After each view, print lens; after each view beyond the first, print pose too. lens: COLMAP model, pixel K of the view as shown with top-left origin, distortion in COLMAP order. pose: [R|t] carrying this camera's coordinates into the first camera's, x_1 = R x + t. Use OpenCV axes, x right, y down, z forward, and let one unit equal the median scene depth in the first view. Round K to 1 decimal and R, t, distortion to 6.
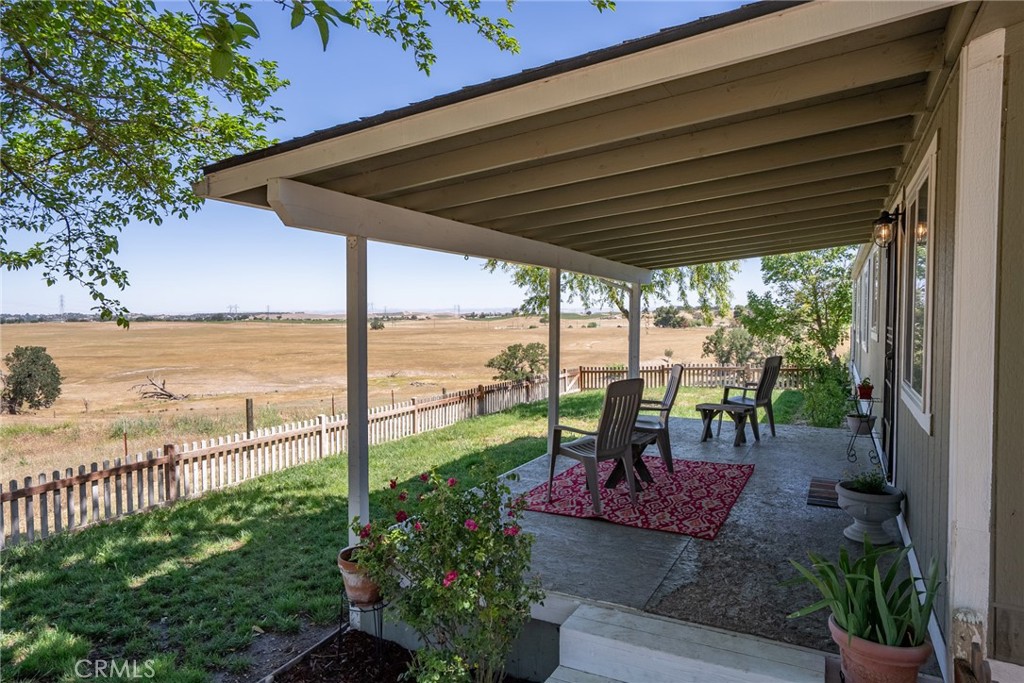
lens RADIAL K [[642.0, 0, 512.0], [0, 642.0, 341.5], [0, 0, 1]] dist [-0.001782, 0.000180]
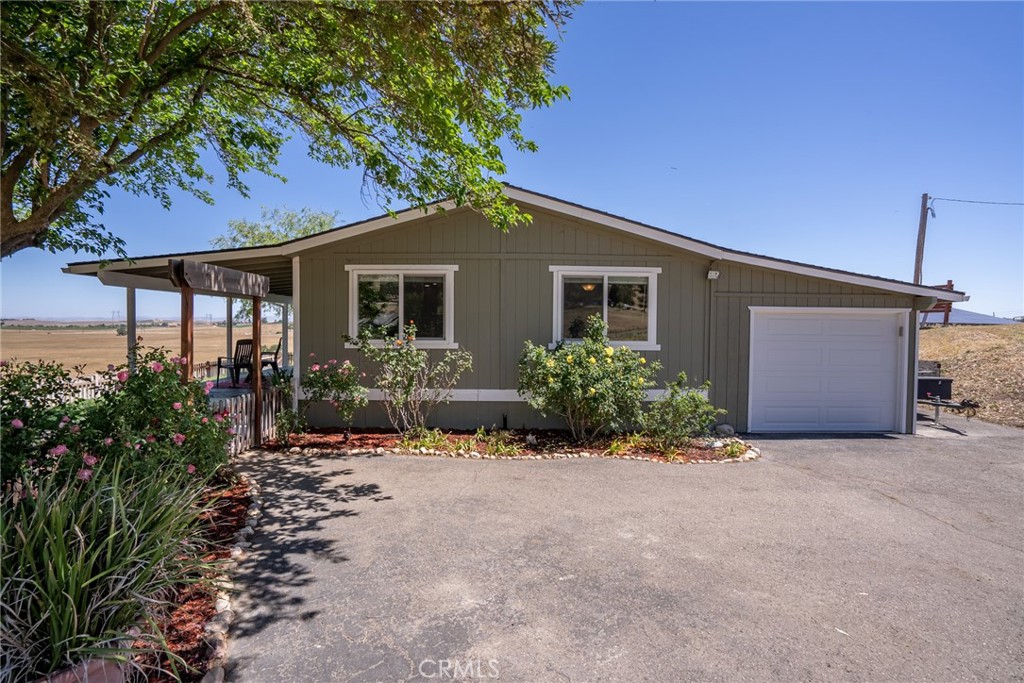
lens RADIAL K [[480.8, 0, 506.6], [0, 480.8, 339.5], [0, 0, 1]] dist [-0.043580, 0.021046]
pose [[0.889491, -0.008084, 0.456882, 0.160192], [0.011924, 0.999914, -0.005522, 0.048656], [-0.456798, 0.010360, 0.889510, -0.971132]]
